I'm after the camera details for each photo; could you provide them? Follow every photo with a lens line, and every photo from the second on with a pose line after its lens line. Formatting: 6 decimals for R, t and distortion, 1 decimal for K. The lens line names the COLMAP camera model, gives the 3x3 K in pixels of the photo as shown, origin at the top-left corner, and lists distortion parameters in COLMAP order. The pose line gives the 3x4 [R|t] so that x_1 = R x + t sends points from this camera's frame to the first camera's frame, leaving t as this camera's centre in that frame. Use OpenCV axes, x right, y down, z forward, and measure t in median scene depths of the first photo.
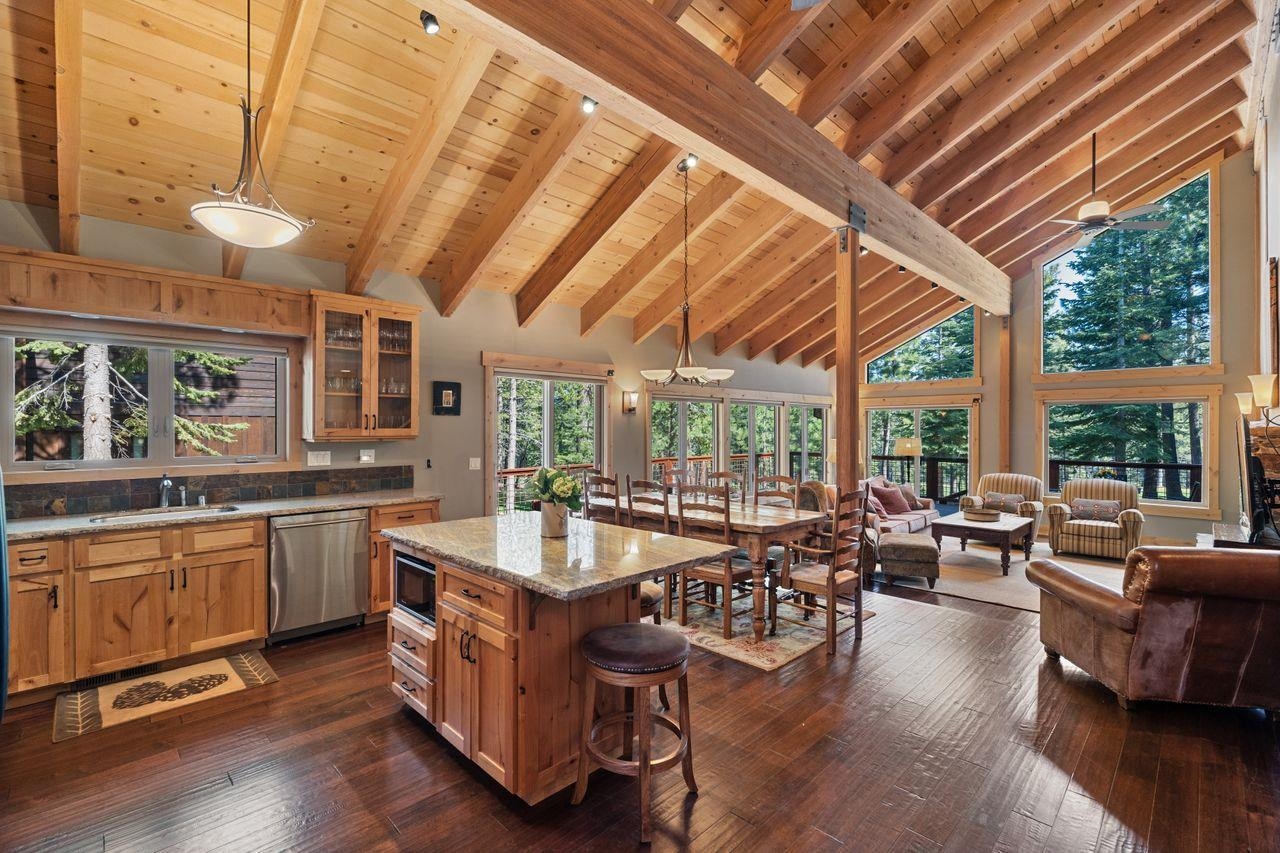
lens RADIAL K [[567.4, 0, 632.5], [0, 567.4, 428.0], [0, 0, 1]] dist [-0.004996, -0.001083]
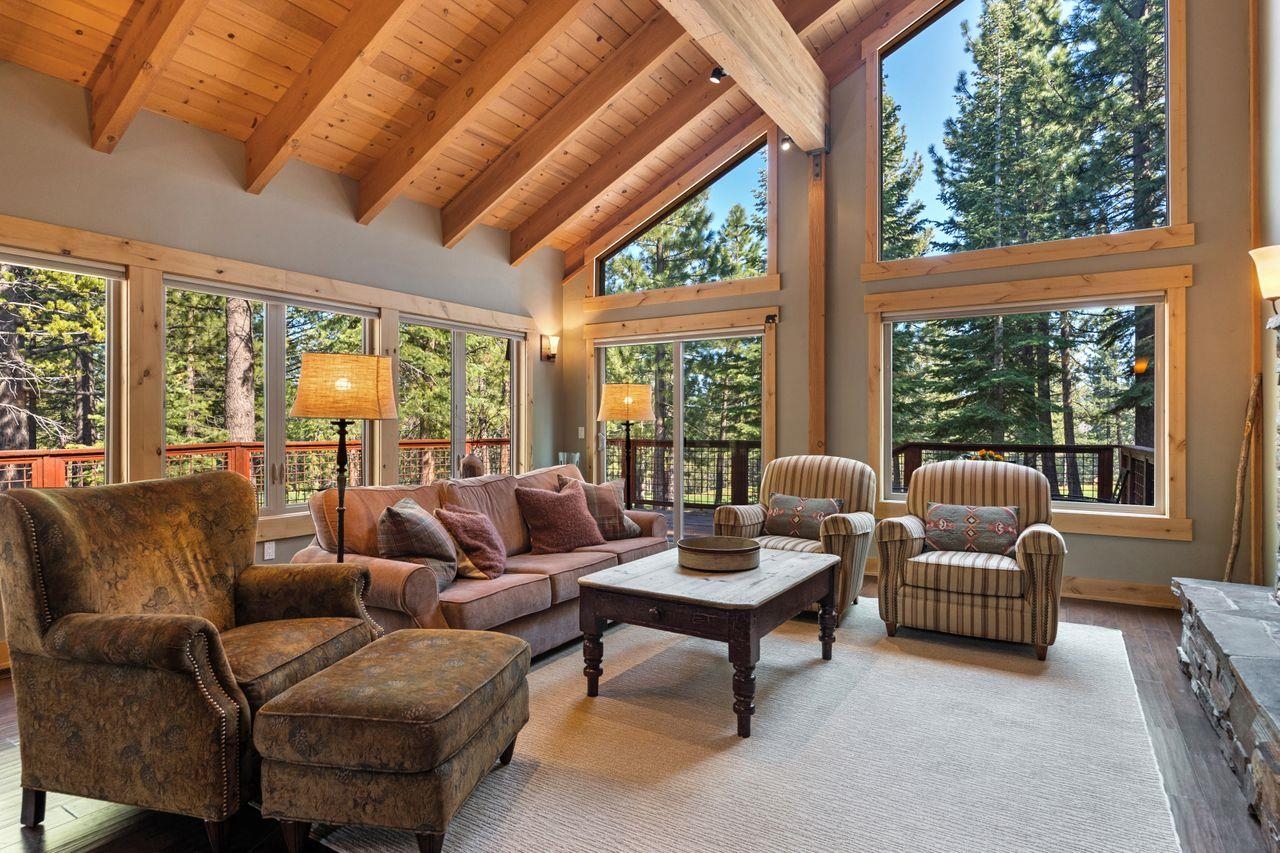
lens RADIAL K [[678.2, 0, 642.1], [0, 678.2, 422.0], [0, 0, 1]] dist [-0.004659, 0.000167]
pose [[0.972583, 0.000535, 0.232557, 0.441016], [0.001173, 0.999973, -0.007207, 0.064129], [-0.232554, 0.007282, 0.972556, 0.537359]]
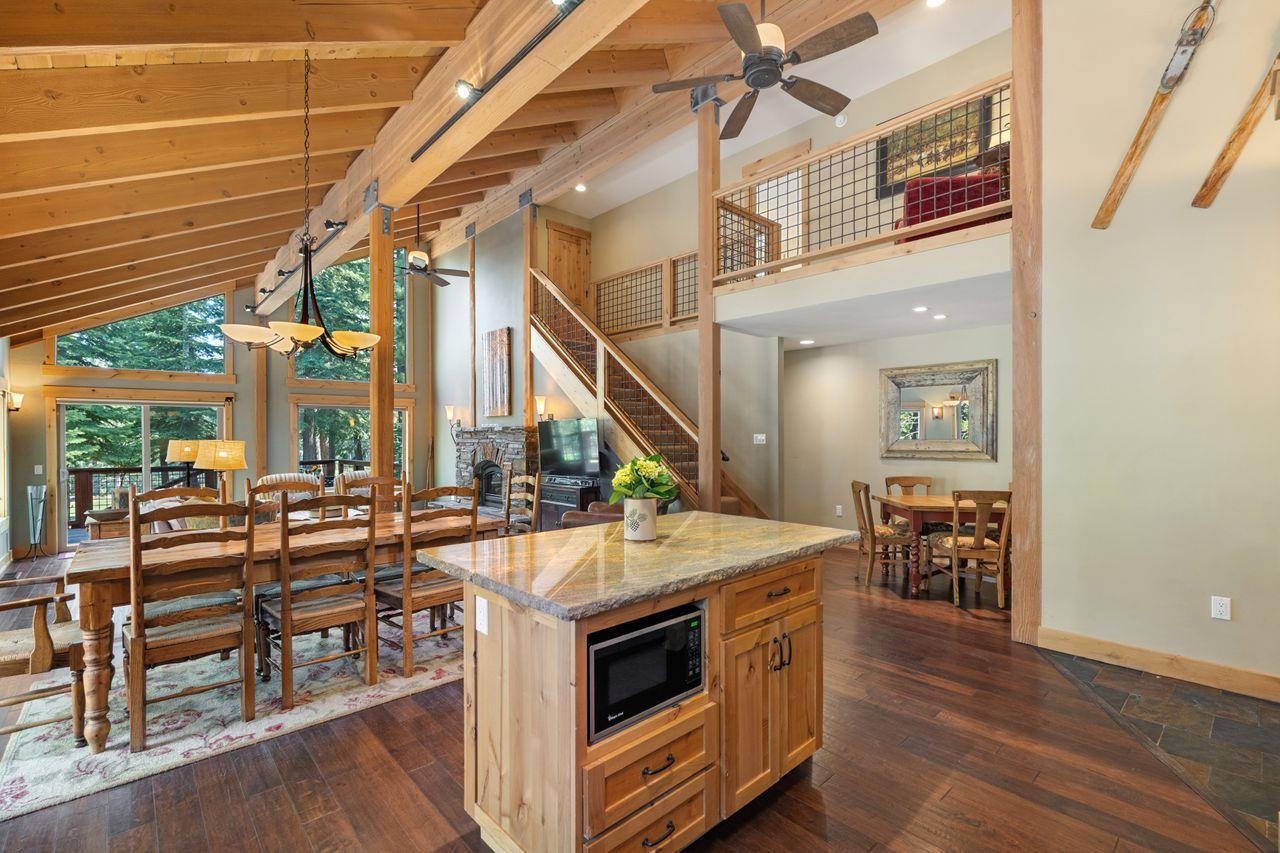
lens RADIAL K [[567.4, 0, 636.8], [0, 567.4, 432.3], [0, 0, 1]] dist [-0.004996, -0.001083]
pose [[0.041143, 0.003748, 0.999146, -0.366316], [0.008359, 0.999957, -0.004096, 0.018924], [-0.999118, 0.008520, 0.041110, 0.379008]]
